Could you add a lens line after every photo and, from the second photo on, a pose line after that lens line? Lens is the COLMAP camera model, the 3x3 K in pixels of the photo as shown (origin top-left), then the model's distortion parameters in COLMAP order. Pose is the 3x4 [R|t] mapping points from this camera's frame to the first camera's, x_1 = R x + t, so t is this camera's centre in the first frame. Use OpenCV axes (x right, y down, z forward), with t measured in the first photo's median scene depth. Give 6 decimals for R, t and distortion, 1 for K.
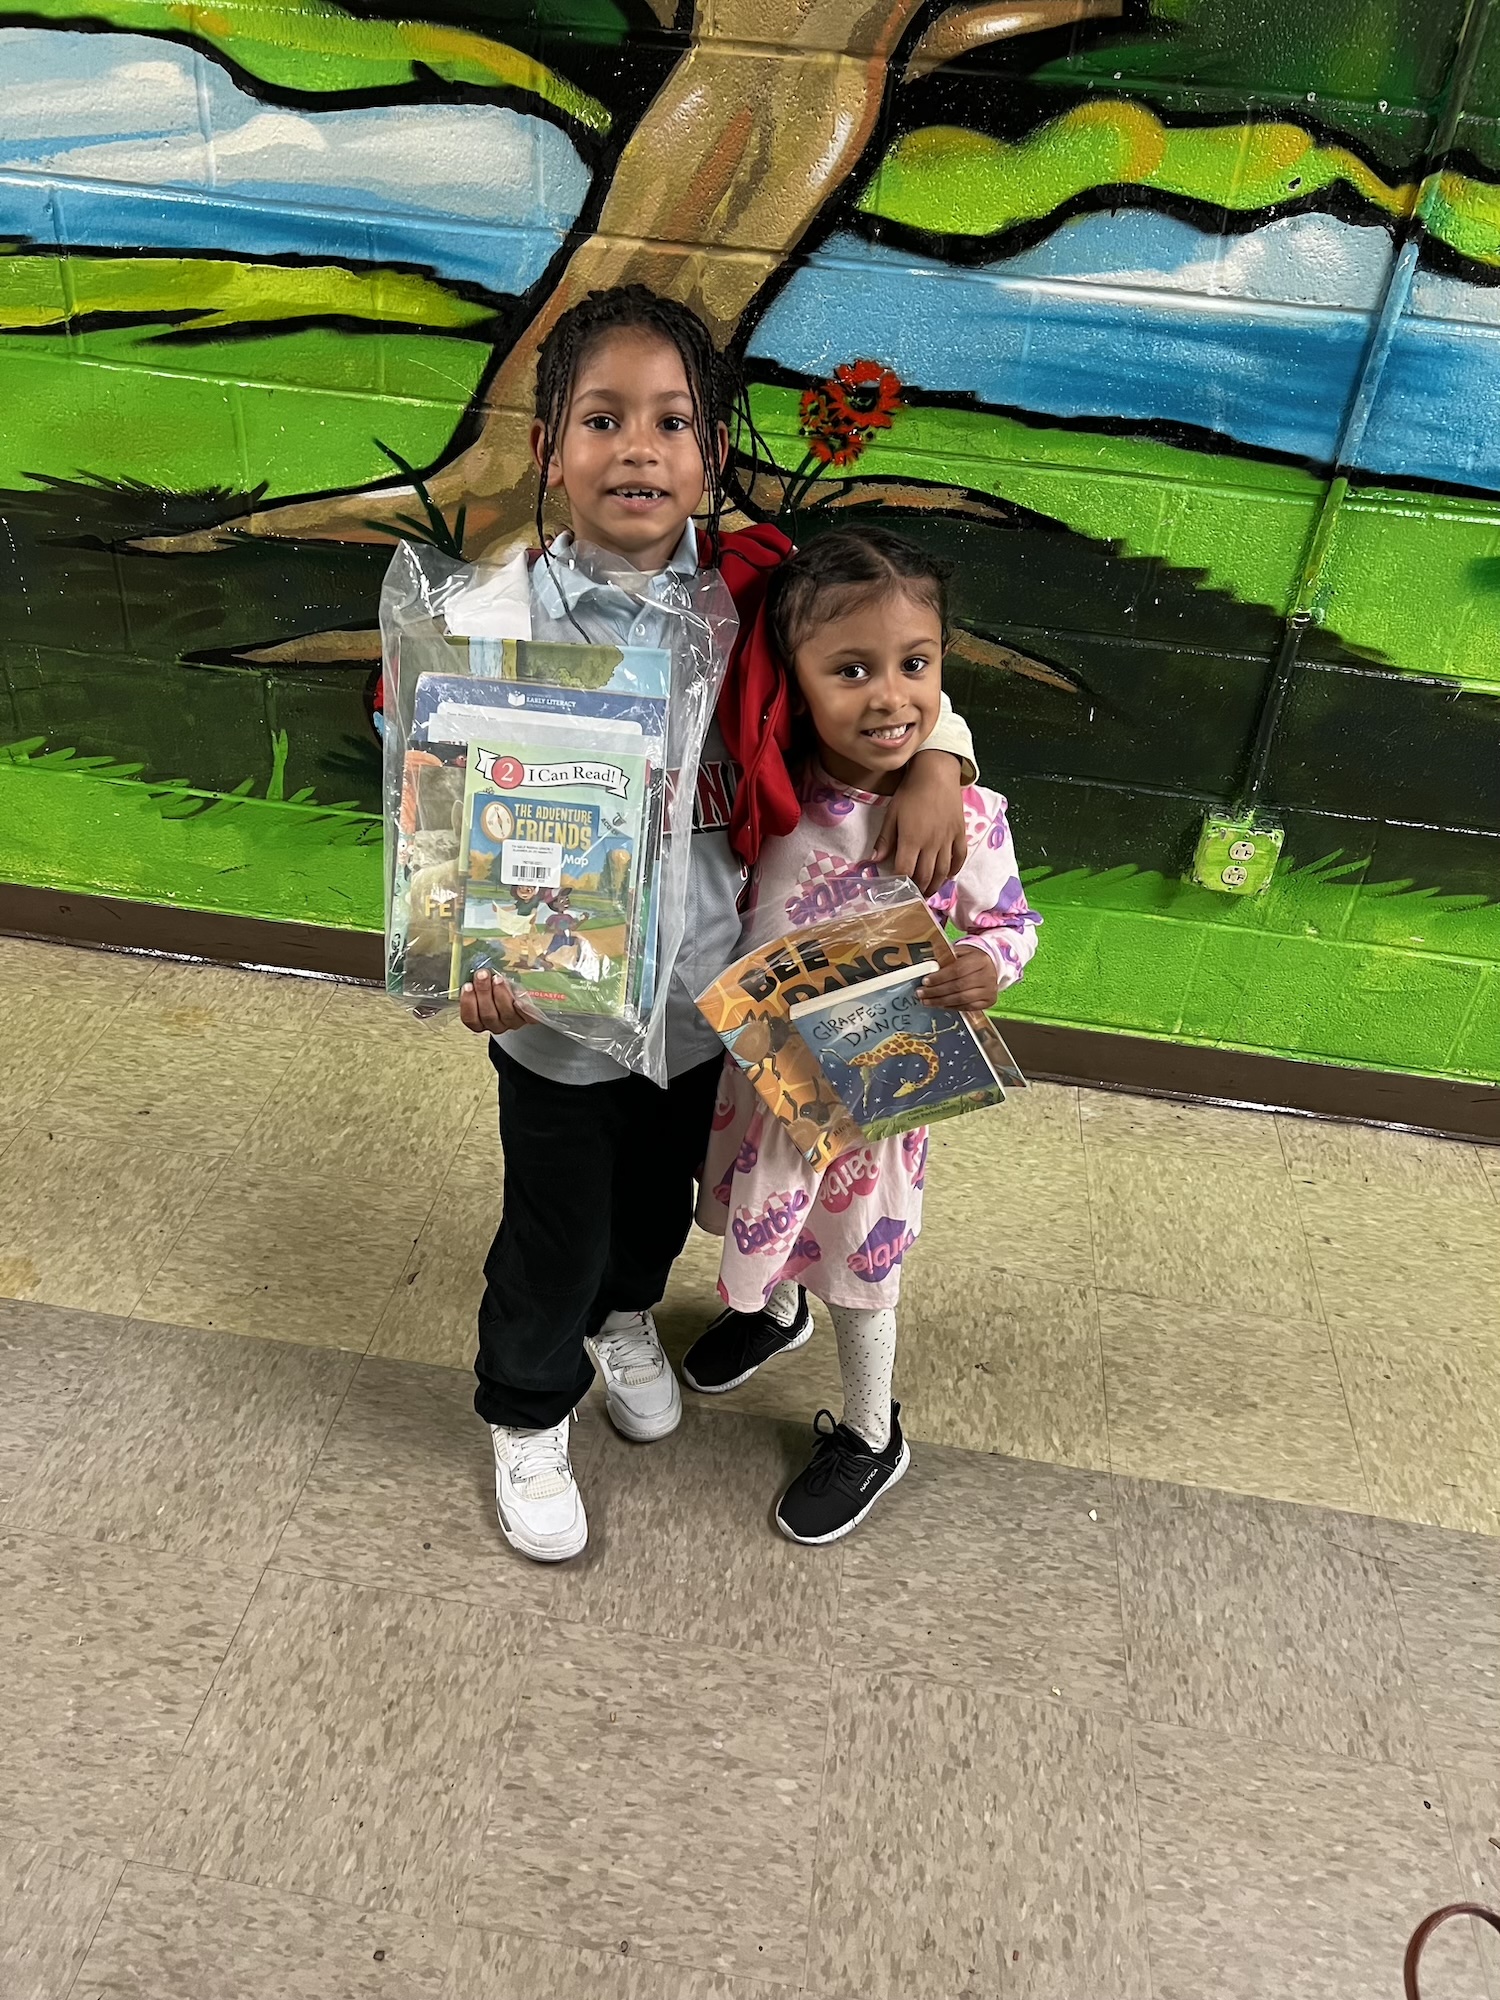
lens RADIAL K [[1501.9, 0, 748.9], [0, 1501.9, 998.1], [0, 0, 1]] dist [0.033733, -0.029508]
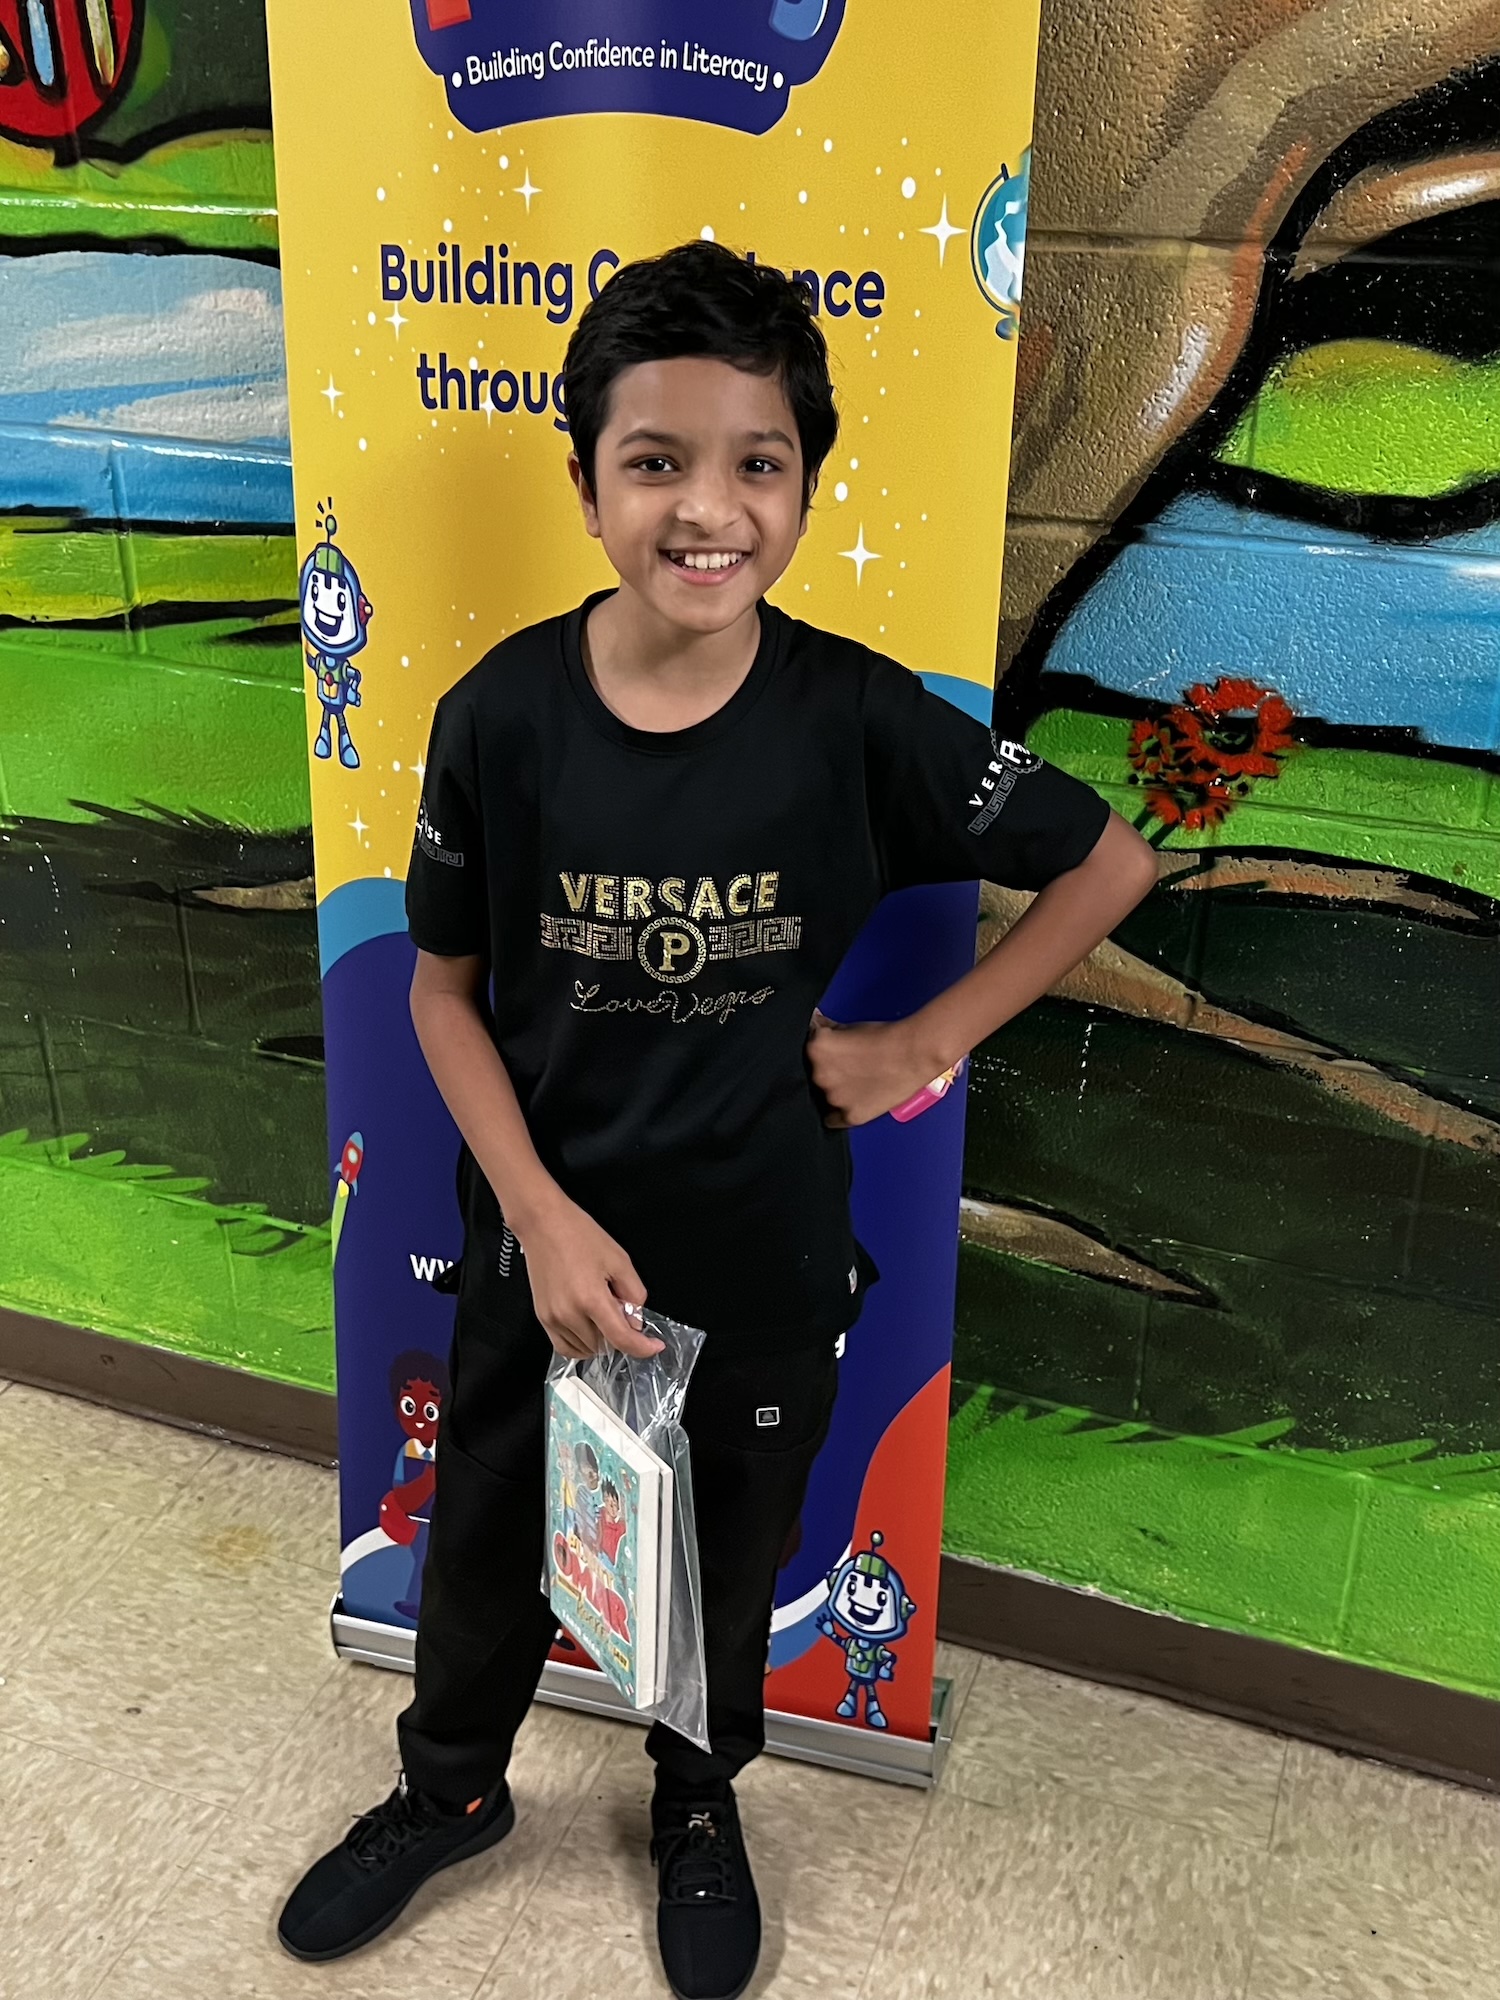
lens RADIAL K [[2048.8, 0, 749.3], [0, 2048.8, 997.8], [0, 0, 1]] dist [0.037361, 0.000000]
pose [[0.969752, 0.038694, -0.241007, 0.088684], [-0.073203, 0.988012, -0.135921, -0.154493], [0.232858, 0.149452, 0.960958, 0.148635]]
